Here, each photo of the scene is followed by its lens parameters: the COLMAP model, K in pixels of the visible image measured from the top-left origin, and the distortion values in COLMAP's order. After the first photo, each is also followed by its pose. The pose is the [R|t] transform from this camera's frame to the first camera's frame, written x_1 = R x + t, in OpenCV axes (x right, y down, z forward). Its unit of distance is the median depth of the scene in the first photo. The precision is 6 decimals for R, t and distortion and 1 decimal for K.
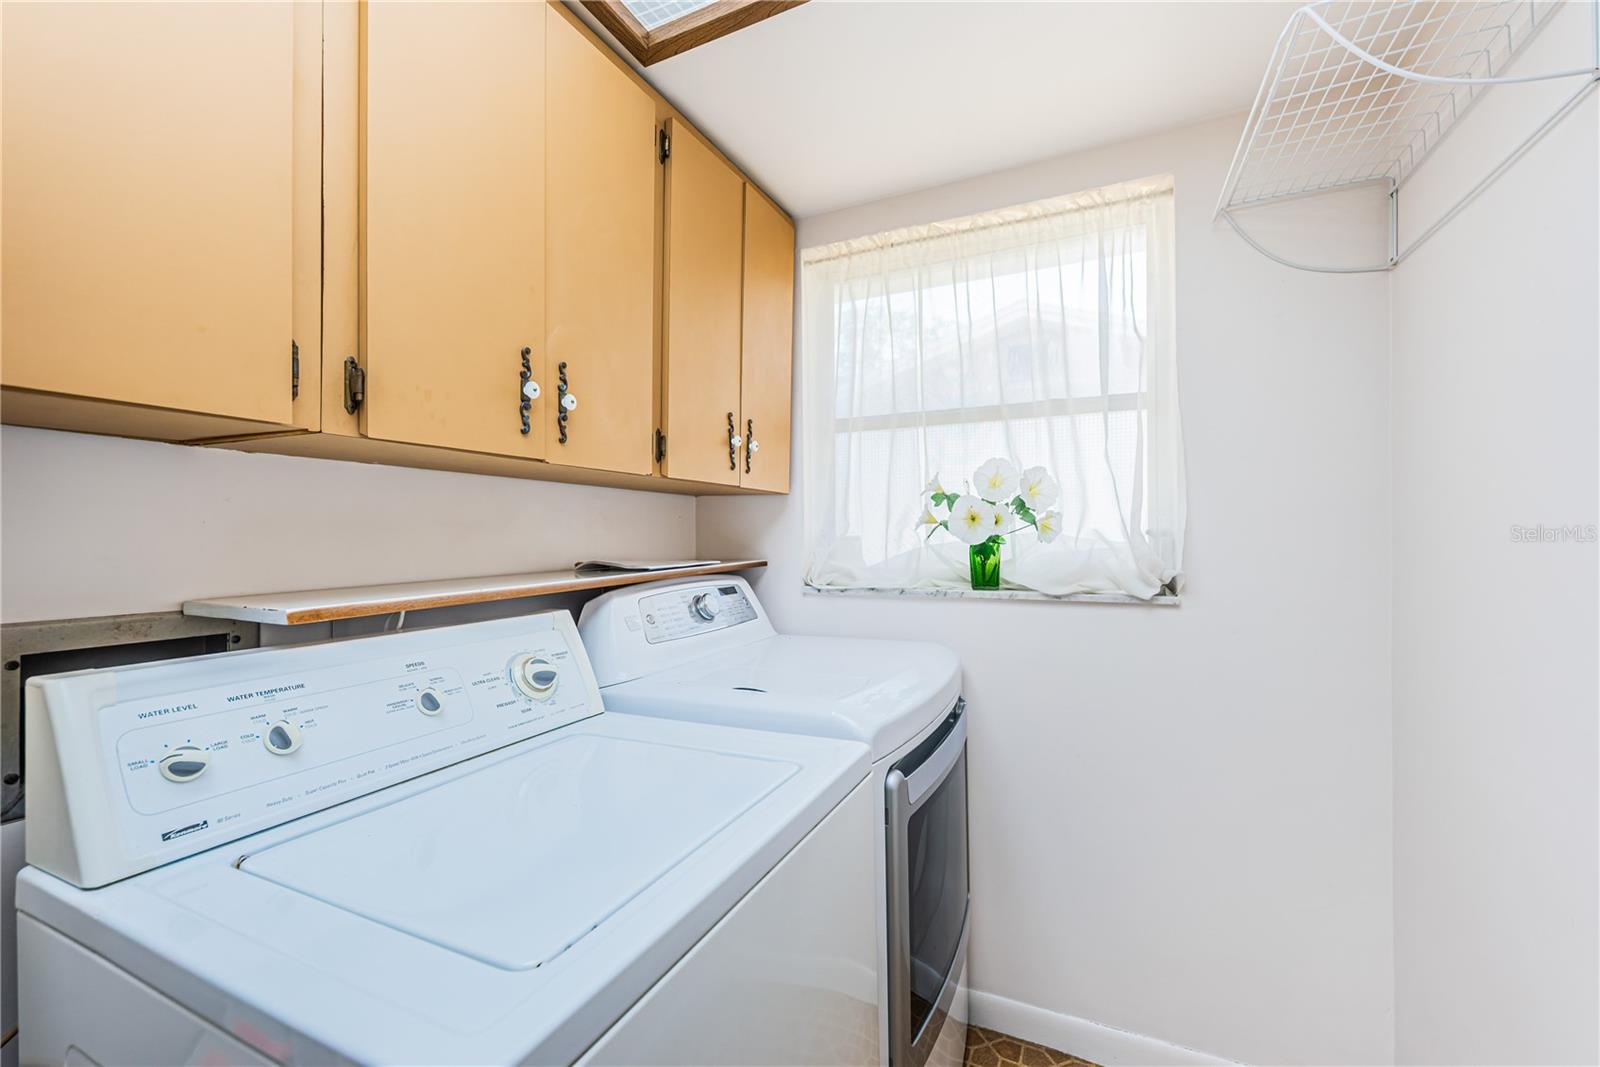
lens RADIAL K [[659.5, 0, 798.1], [0, 659.5, 535.8], [0, 0, 1]] dist [-0.008990, -0.000623]
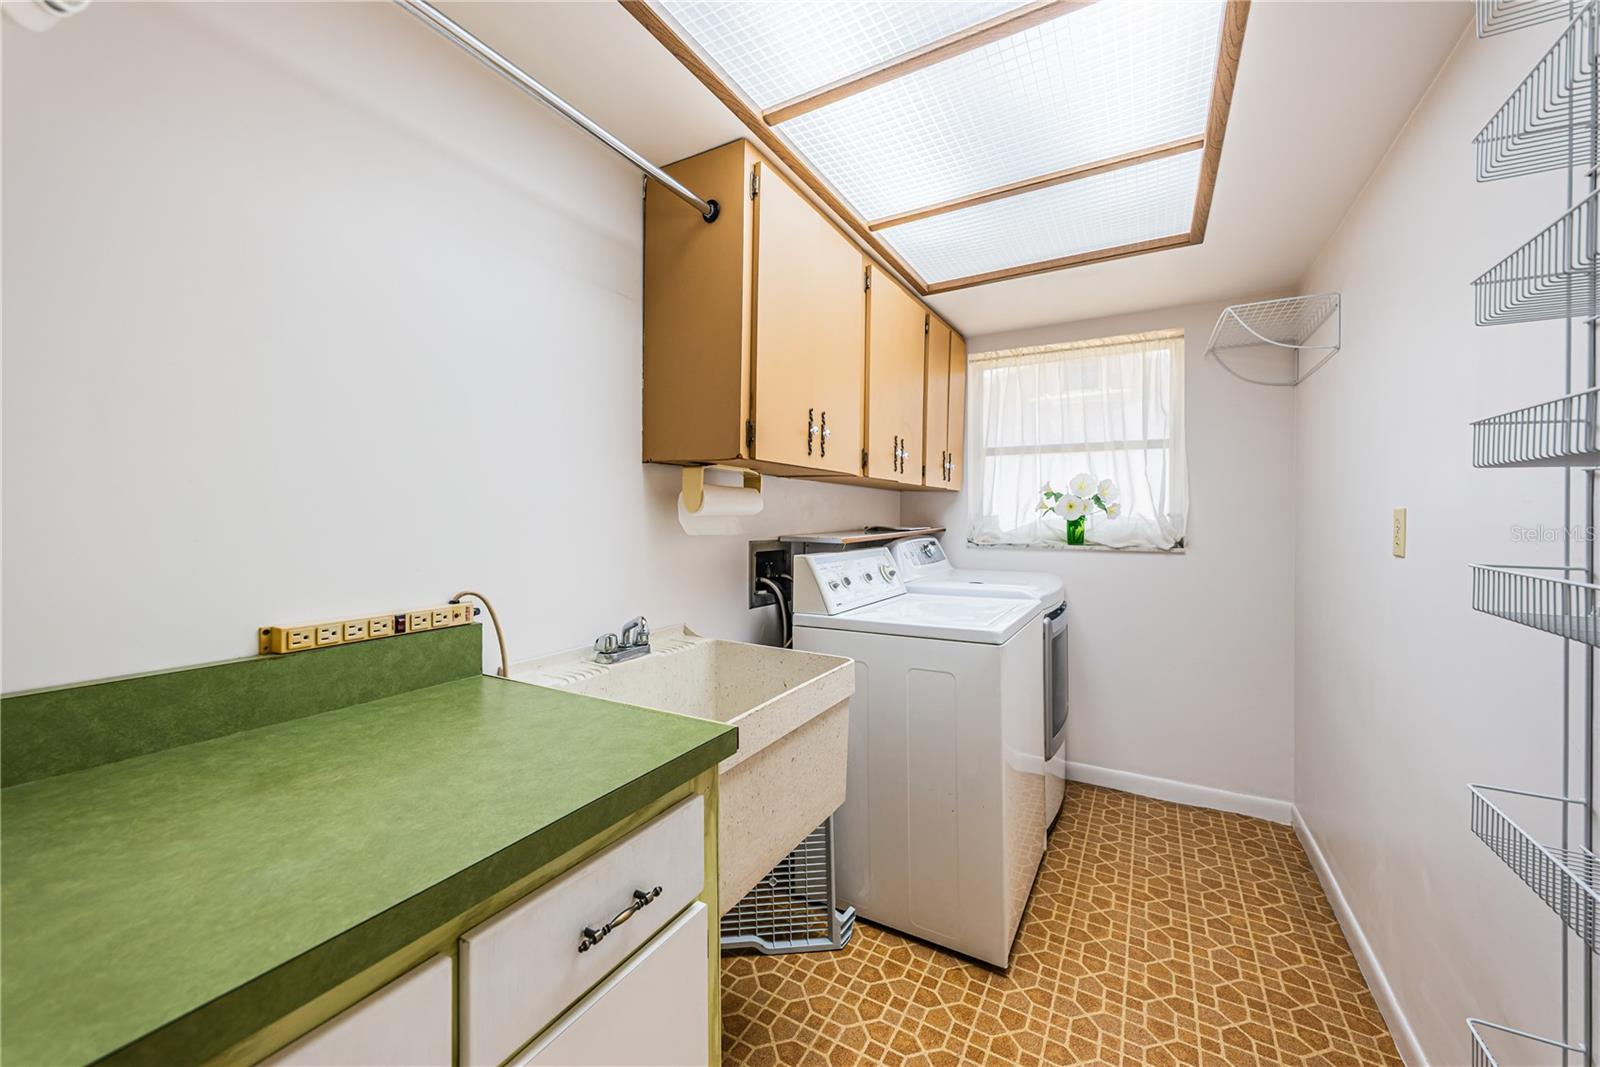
lens RADIAL K [[585.3, 0, 811.9], [0, 585.3, 509.1], [0, 0, 1]] dist [0.001597, 0.000289]
pose [[0.996219, 0.011497, -0.086119, -0.314178], [-0.012017, 0.999913, -0.005528, -0.000439], [0.086048, 0.006542, 0.996270, -0.699024]]
